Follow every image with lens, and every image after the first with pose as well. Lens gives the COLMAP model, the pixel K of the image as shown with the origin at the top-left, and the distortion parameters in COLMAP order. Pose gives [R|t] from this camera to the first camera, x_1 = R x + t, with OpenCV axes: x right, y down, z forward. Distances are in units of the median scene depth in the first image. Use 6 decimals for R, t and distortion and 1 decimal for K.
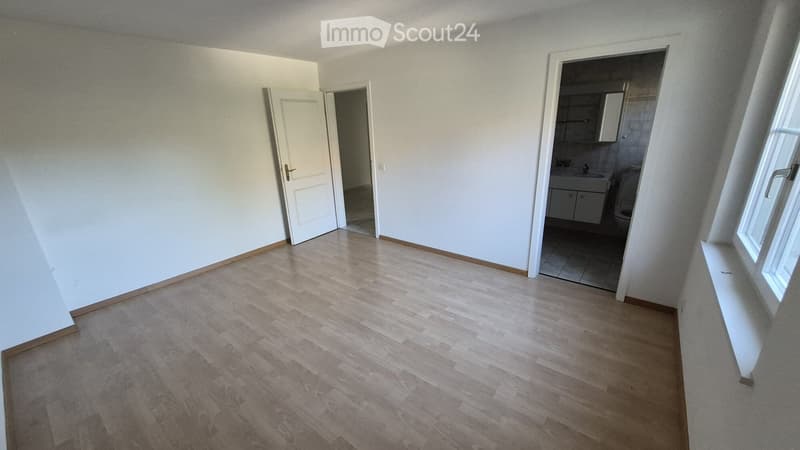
lens RADIAL K [[314.2, 0, 402.0], [0, 314.2, 226.4], [0, 0, 1]] dist [-0.000503, 0.000089]
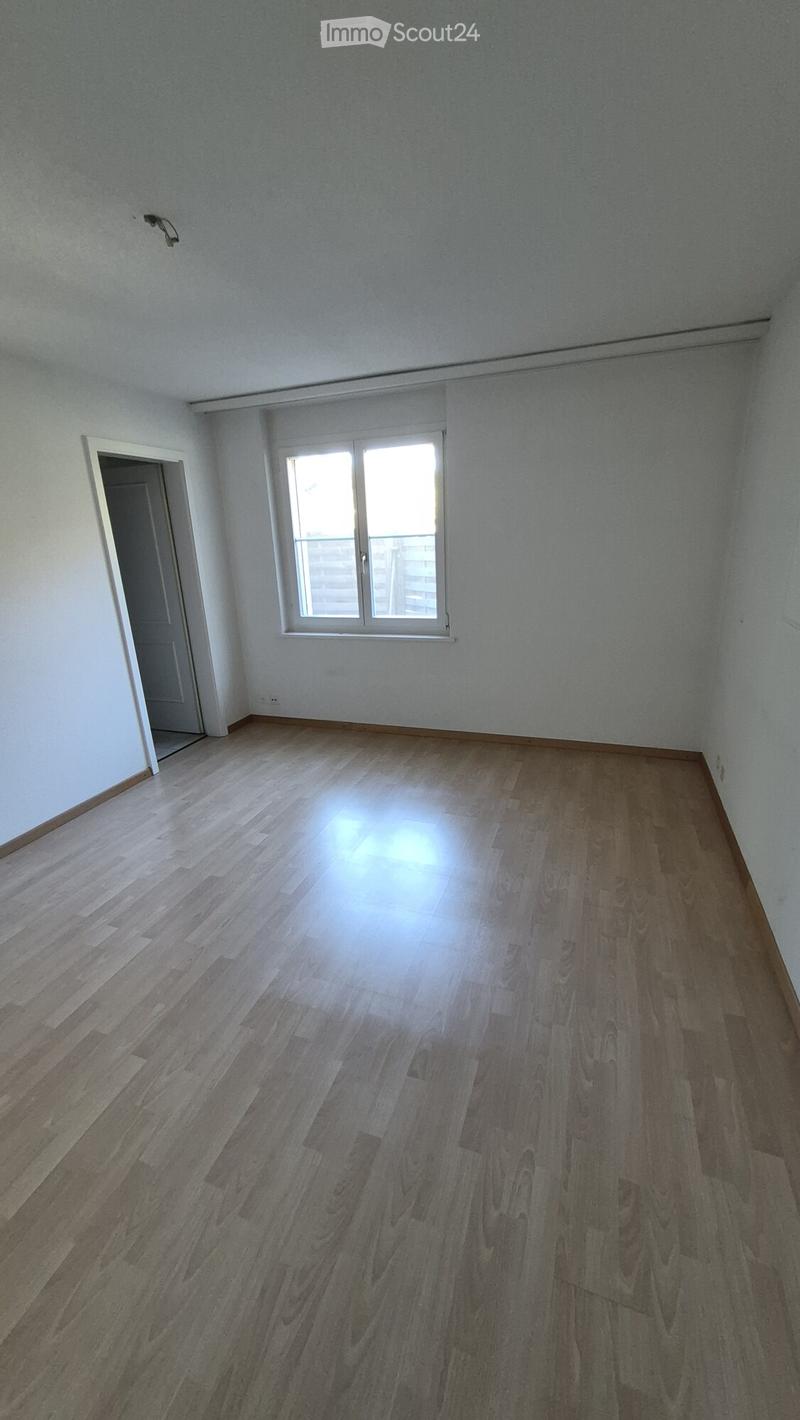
lens RADIAL K [[557.7, 0, 401.4], [0, 557.7, 708.0], [0, 0, 1]] dist [-0.000503, 0.000089]
pose [[-0.309279, -0.241122, 0.919895, -0.975616], [0.346908, 0.872055, 0.345217, -0.223211], [-0.885438, 0.425887, -0.186062, 0.875816]]
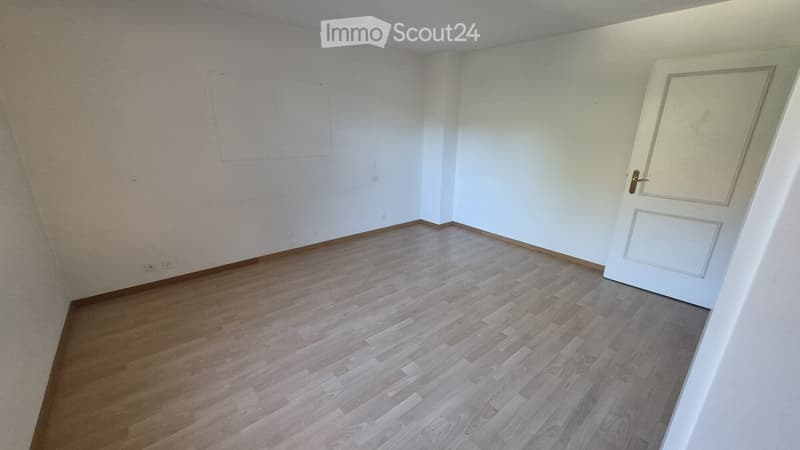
lens RADIAL K [[314.2, 0, 399.0], [0, 314.2, 224.5], [0, 0, 1]] dist [-0.000503, 0.000089]
pose [[-0.203596, 0.320435, -0.925132, 0.669618], [-0.315318, 0.873116, 0.371811, -0.287163], [0.926889, 0.367410, -0.076724, 0.938125]]
